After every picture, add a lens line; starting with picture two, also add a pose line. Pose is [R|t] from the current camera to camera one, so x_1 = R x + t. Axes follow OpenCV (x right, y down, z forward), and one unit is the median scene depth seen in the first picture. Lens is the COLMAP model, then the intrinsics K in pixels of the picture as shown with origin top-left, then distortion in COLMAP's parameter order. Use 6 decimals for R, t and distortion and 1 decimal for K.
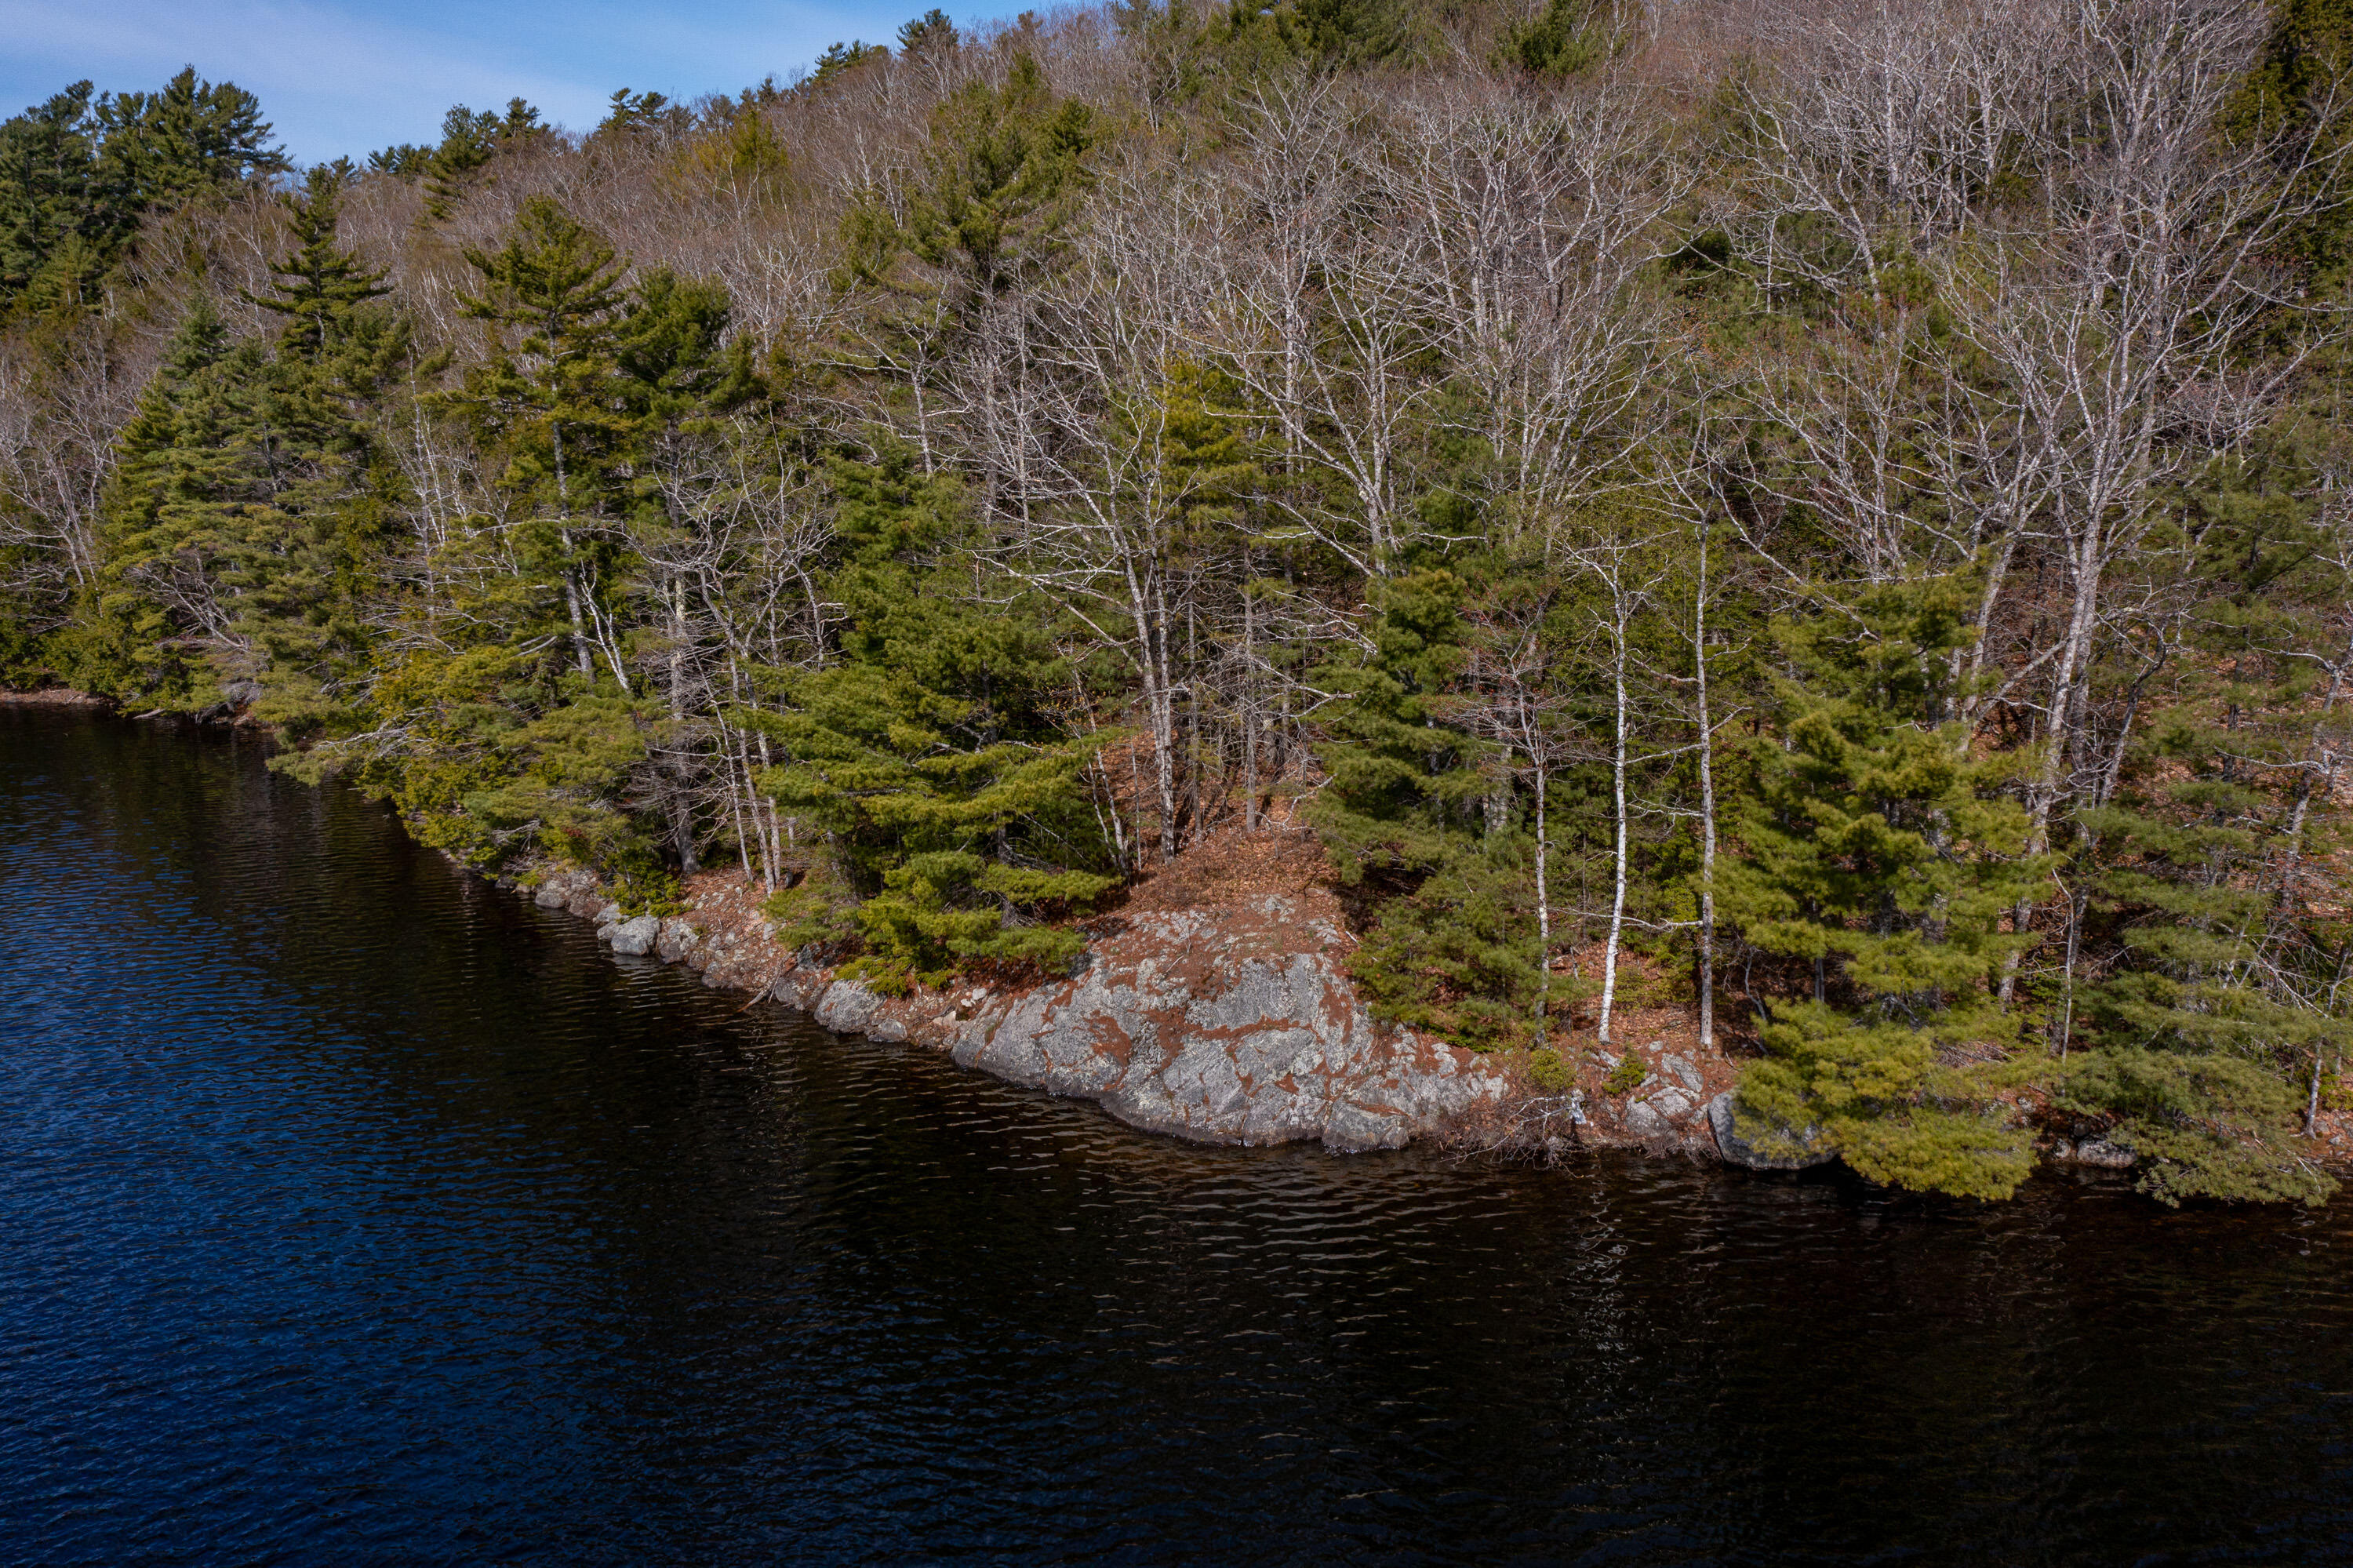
lens RADIAL K [[1858.6, 0, 1186.2], [0, 1858.6, 782.0], [0, 0, 1]] dist [-0.022584, 0.008265]
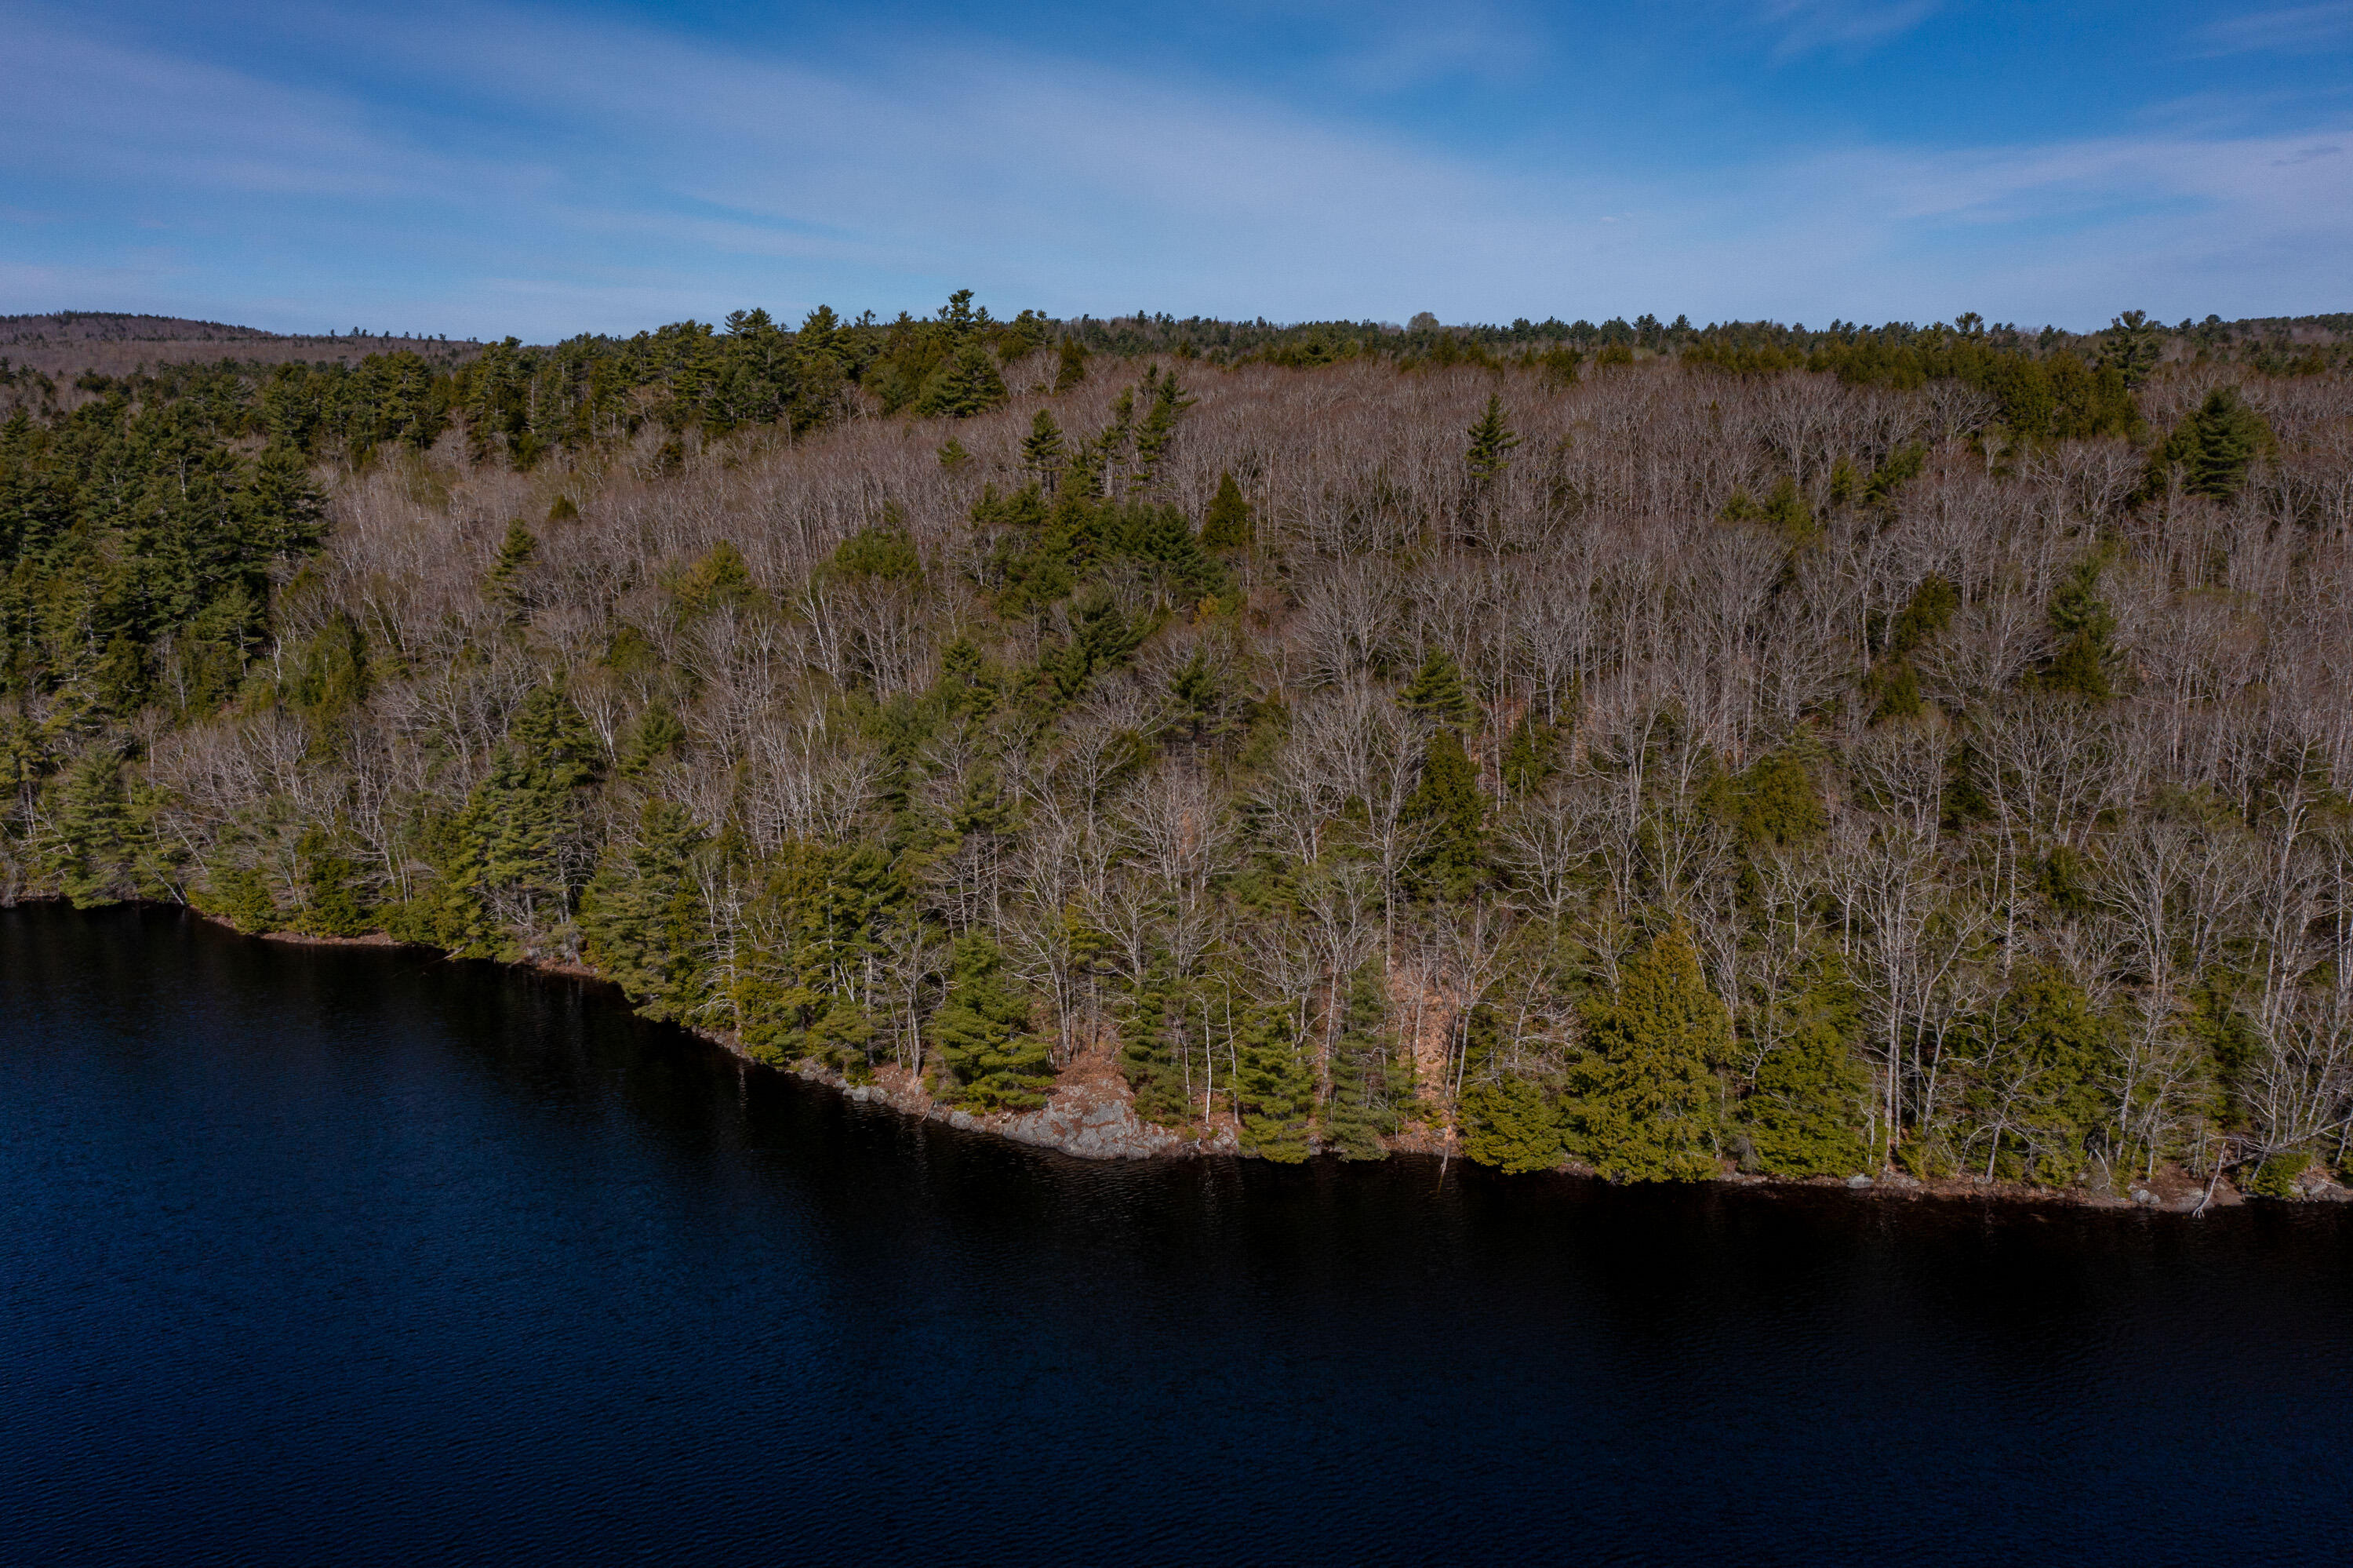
lens RADIAL K [[1858.6, 0, 1169.3], [0, 1858.6, 787.4], [0, 0, 1]] dist [-0.022584, 0.008265]
pose [[0.988042, -0.027376, 0.151736, -0.343125], [0.026738, 0.999623, 0.006242, -0.498590], [-0.151849, -0.002110, 0.988401, -2.352809]]
